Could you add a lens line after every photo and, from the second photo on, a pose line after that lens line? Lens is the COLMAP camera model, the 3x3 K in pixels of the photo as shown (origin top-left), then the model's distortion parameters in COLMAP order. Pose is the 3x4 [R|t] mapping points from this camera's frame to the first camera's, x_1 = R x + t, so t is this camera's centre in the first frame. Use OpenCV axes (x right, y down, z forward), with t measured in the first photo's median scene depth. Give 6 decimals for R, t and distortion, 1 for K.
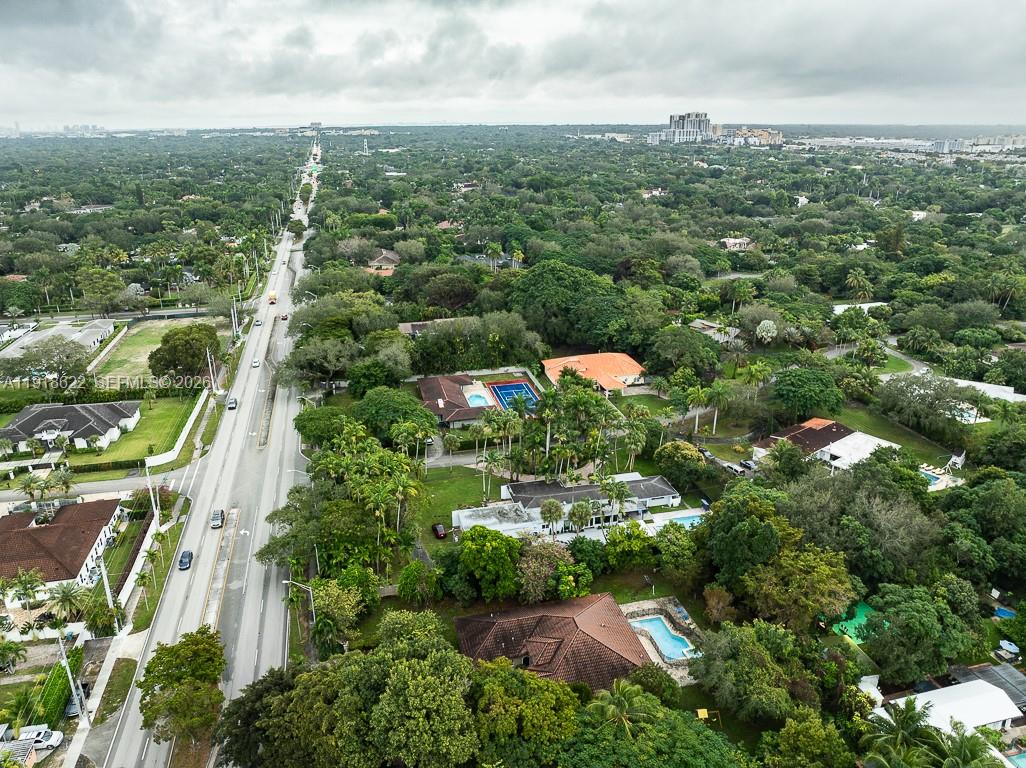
lens RADIAL K [[720.9, 0, 513.0], [0, 720.9, 384.0], [0, 0, 1]] dist [-0.035819, -0.007250]
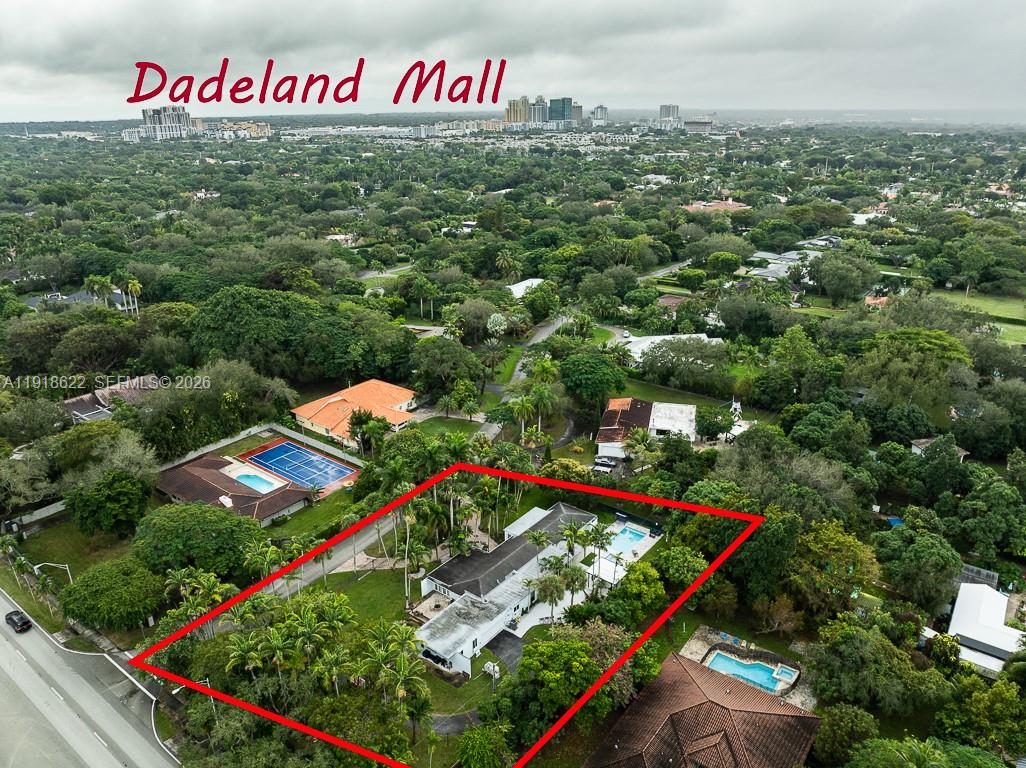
lens RADIAL K [[720.9, 0, 513.0], [0, 720.9, 384.0], [0, 0, 1]] dist [-0.035819, -0.007250]
pose [[0.775988, -0.225093, 0.589216, -0.243755], [0.219364, 0.972150, 0.082483, -0.075323], [-0.591373, 0.065247, 0.803754, 0.209696]]
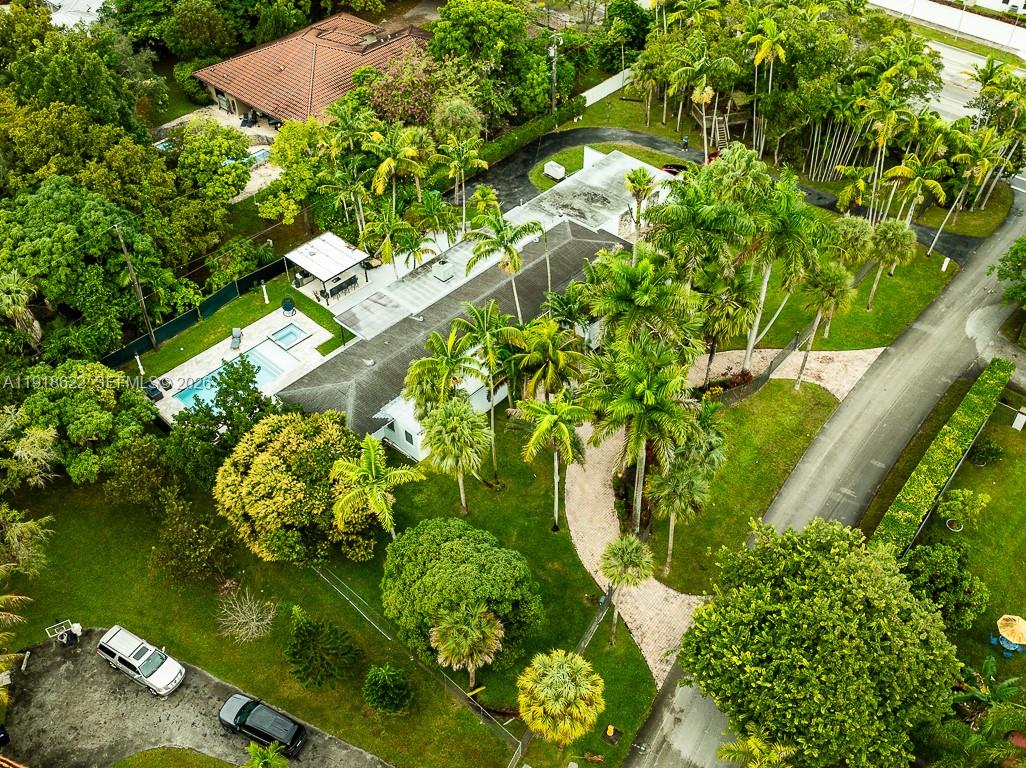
lens RADIAL K [[986.5, 0, 513.0], [0, 986.5, 384.0], [0, 0, 1]] dist [-0.033222, -0.010578]
pose [[-0.831202, 0.392565, -0.393695, 0.219872], [-0.180984, 0.478499, 0.859234, -0.204737], [0.525688, 0.785450, -0.326681, 0.829942]]
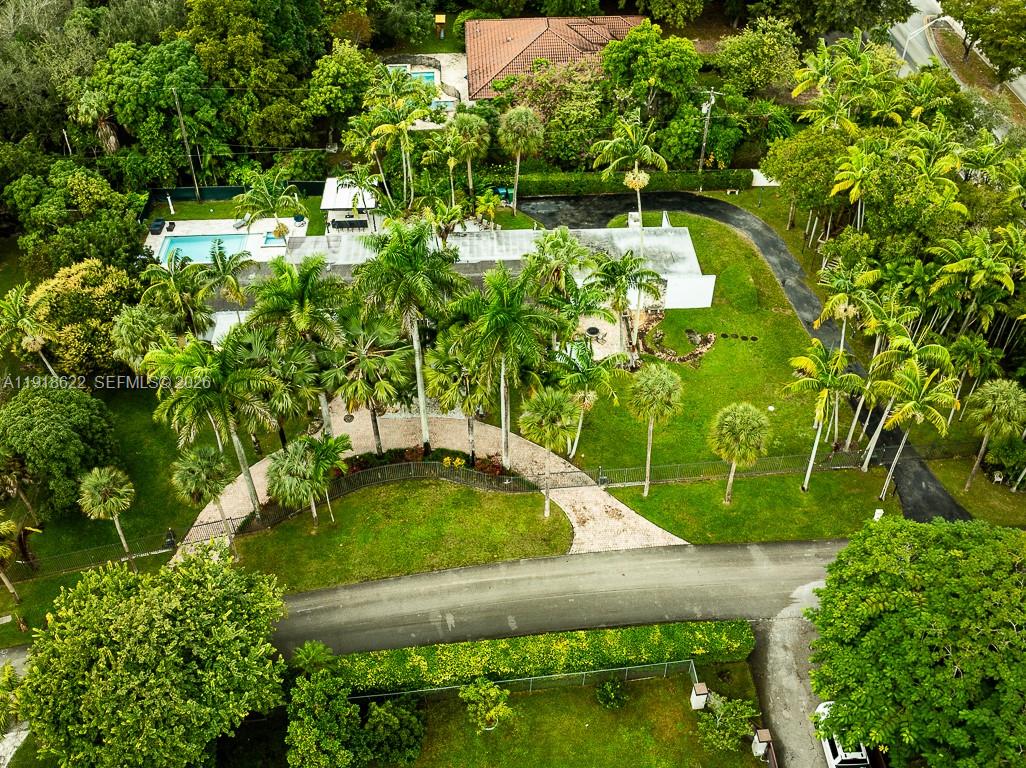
lens RADIAL K [[986.5, 0, 513.0], [0, 986.5, 384.0], [0, 0, 1]] dist [-0.033222, -0.010578]
pose [[-0.981974, -0.117954, 0.147694, -0.039058], [0.079401, 0.451676, 0.888642, -0.216456], [-0.171528, 0.884351, -0.434168, 0.870917]]
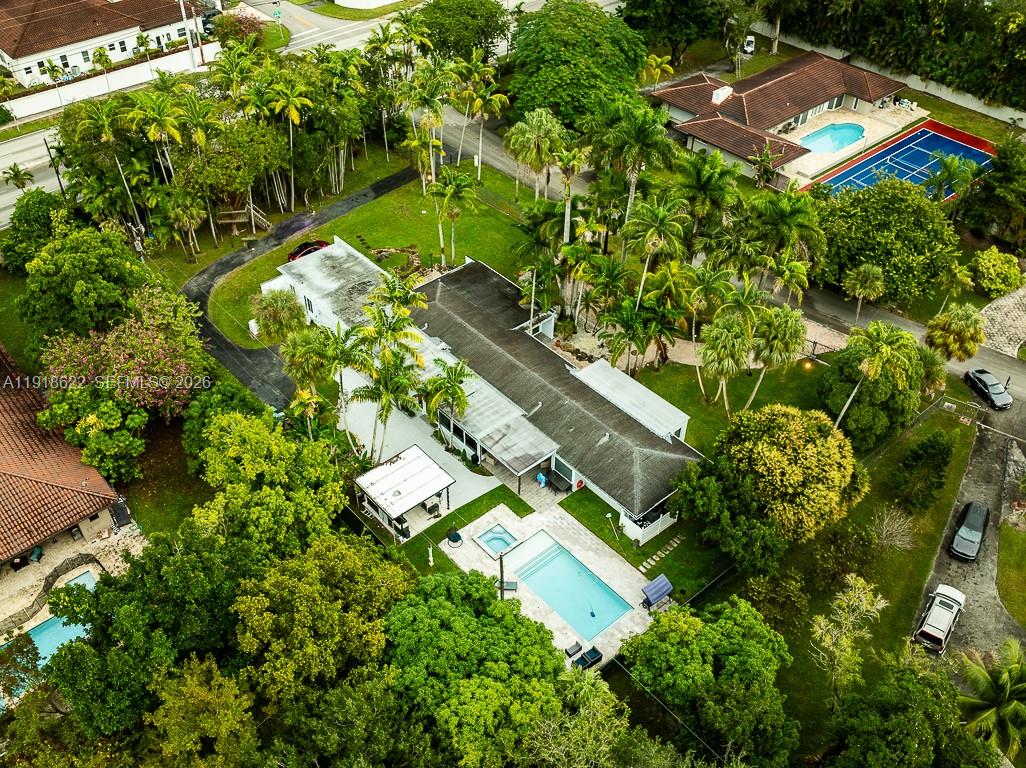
lens RADIAL K [[941.0, 0, 513.0], [0, 941.0, 384.0], [0, 0, 1]] dist [-0.010552, -0.016655]
pose [[0.465570, 0.591222, -0.658560, 0.318060], [-0.317889, 0.806182, 0.499017, -0.076173], [0.825949, -0.022978, 0.563277, 0.468274]]
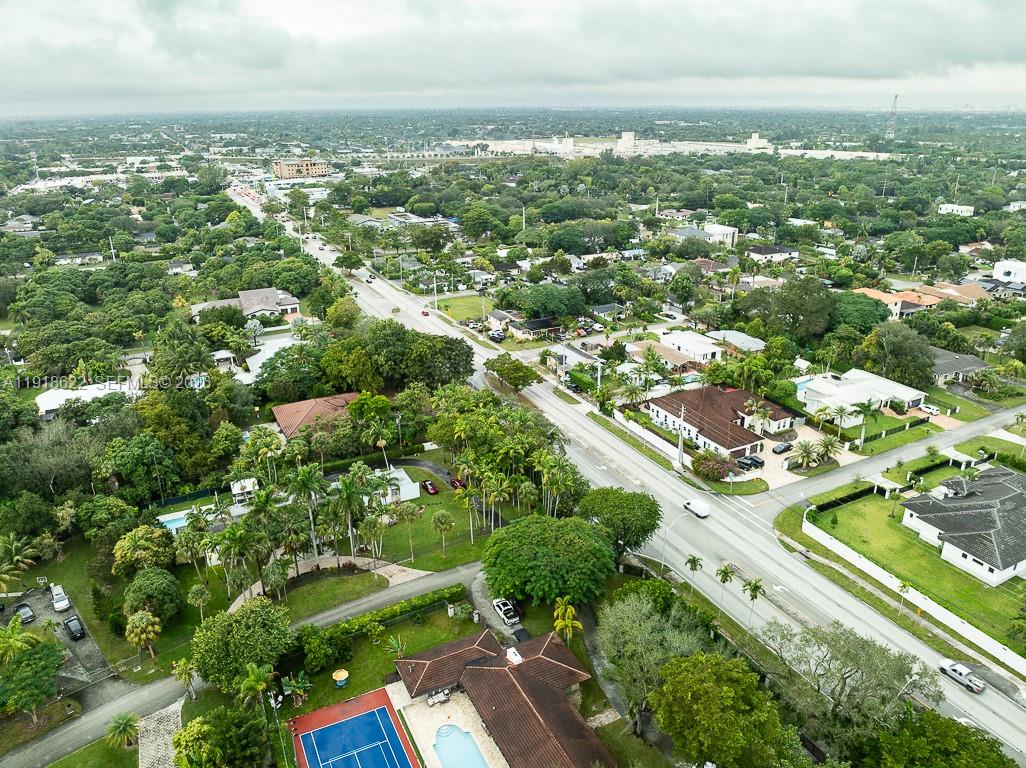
lens RADIAL K [[720.9, 0, 513.0], [0, 720.9, 384.0], [0, 0, 1]] dist [-0.035819, -0.007250]
pose [[-0.974702, 0.096255, -0.201719, -0.013757], [-0.063192, 0.747015, 0.661797, -0.408636], [0.214388, 0.657802, -0.722035, 1.098865]]
